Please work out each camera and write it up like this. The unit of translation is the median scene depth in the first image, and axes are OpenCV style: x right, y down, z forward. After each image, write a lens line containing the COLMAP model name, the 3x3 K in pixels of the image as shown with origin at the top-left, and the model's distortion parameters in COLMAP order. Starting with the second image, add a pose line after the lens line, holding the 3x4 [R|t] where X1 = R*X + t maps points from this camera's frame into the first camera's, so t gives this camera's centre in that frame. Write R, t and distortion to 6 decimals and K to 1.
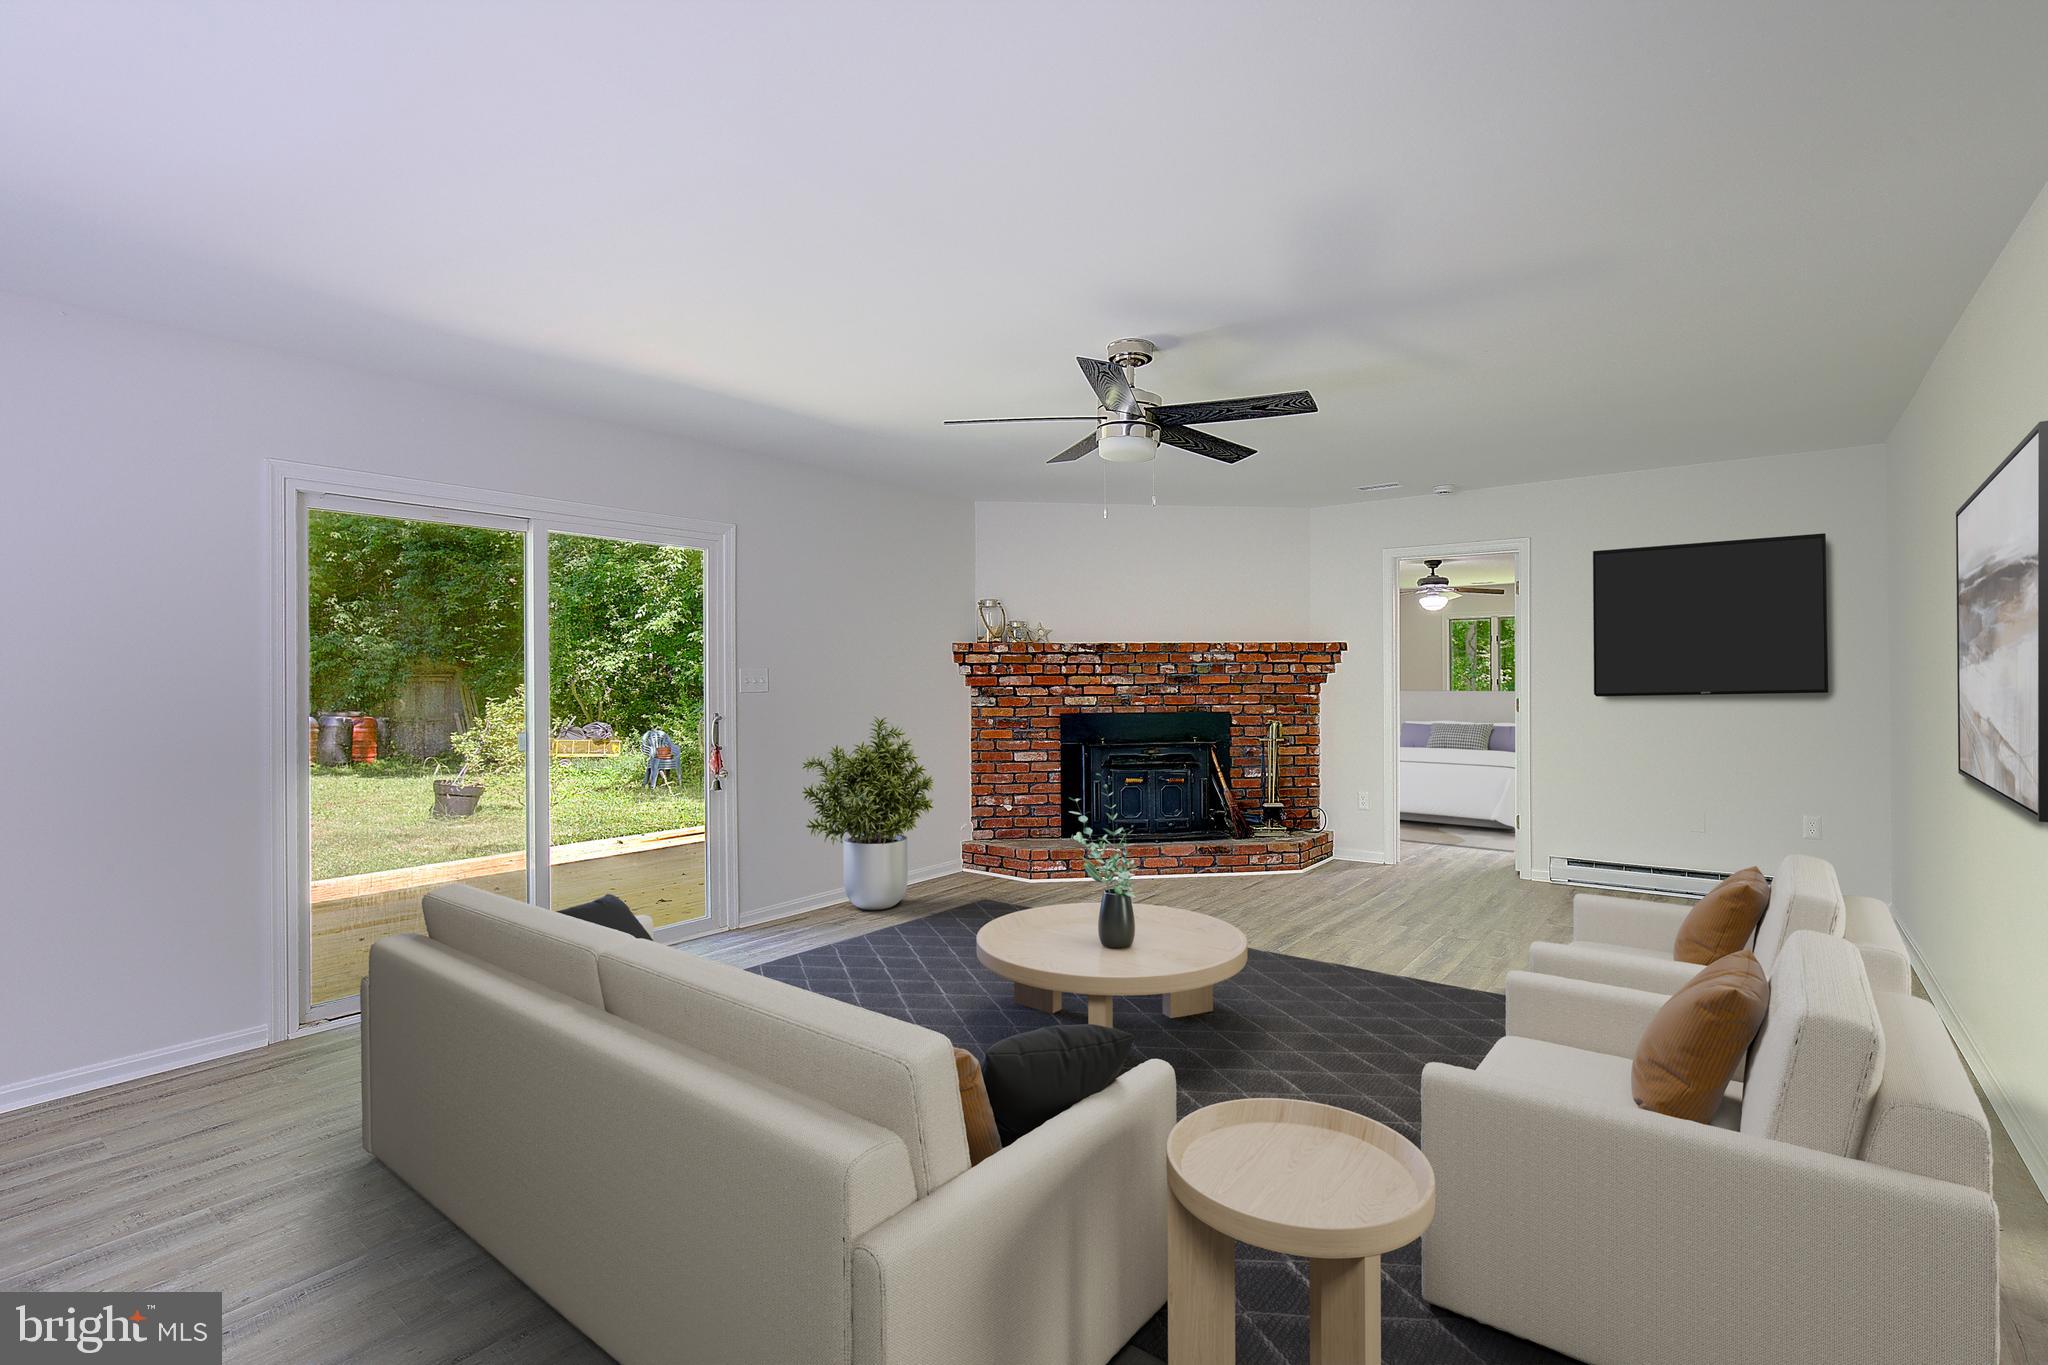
lens RADIAL K [[941.6, 0, 1042.5], [0, 941.6, 696.0], [0, 0, 1]] dist [-0.029943, 0.009551]
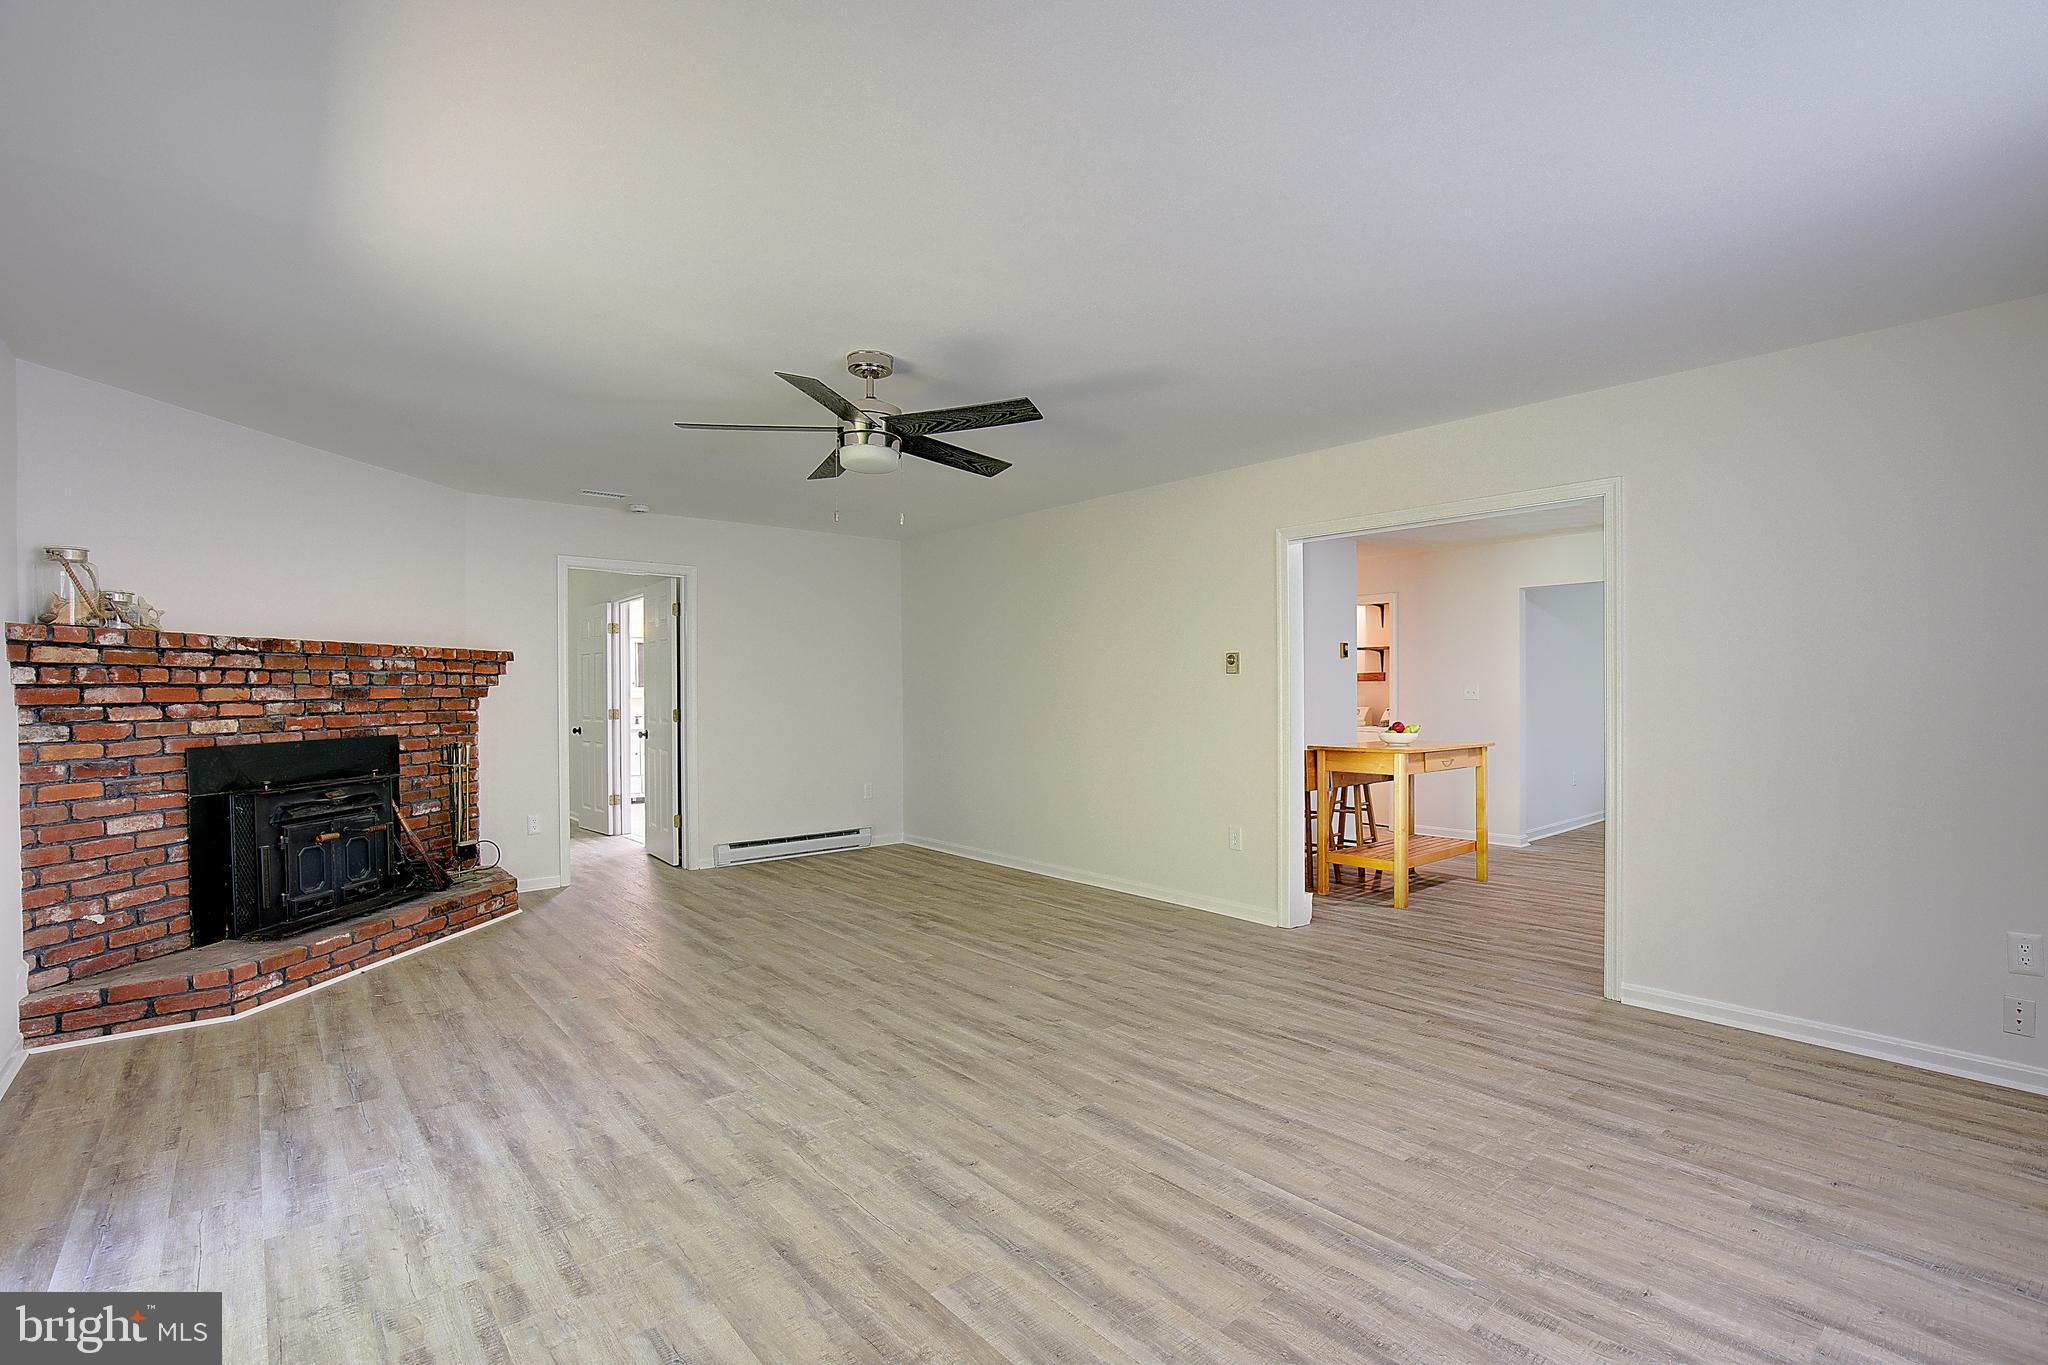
lens RADIAL K [[941.6, 0, 1042.5], [0, 941.6, 696.0], [0, 0, 1]] dist [-0.029943, 0.009551]
pose [[0.220362, -0.004715, 0.975407, -0.451774], [0.025173, 0.999683, -0.000854, -0.001057], [-0.975093, 0.024742, 0.220411, 0.317285]]
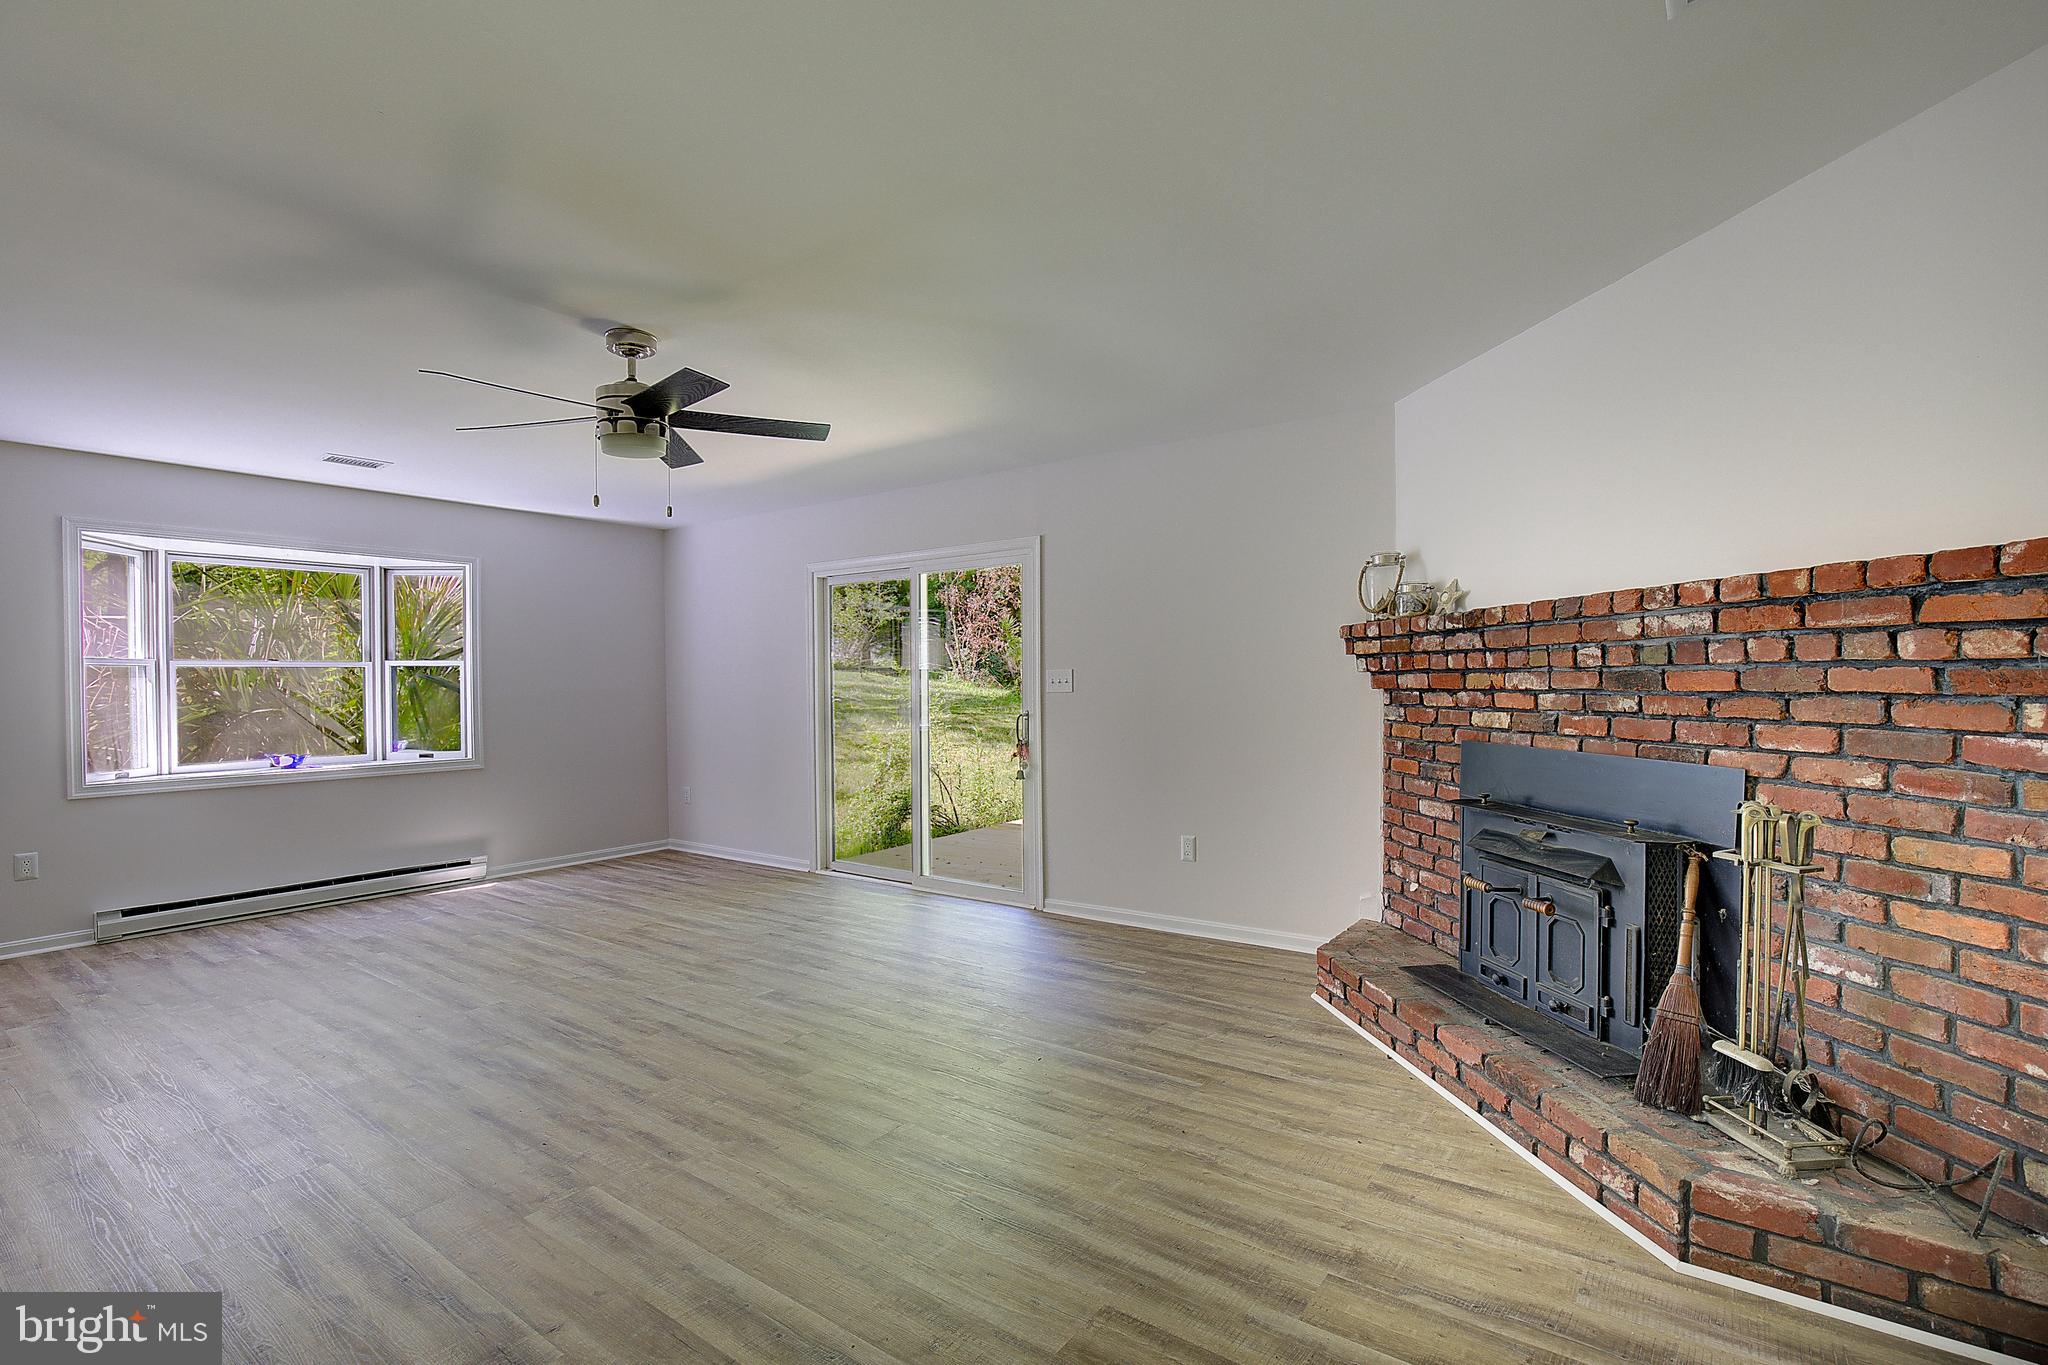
lens RADIAL K [[946.8, 0, 1059.3], [0, 946.8, 693.7], [0, 0, 1]] dist [-0.012131, -0.000156]
pose [[0.027834, 0.018556, -0.999440, 0.573679], [-0.010231, 0.999781, 0.018277, -0.016940], [0.999560, 0.009716, 0.028018, 0.747768]]
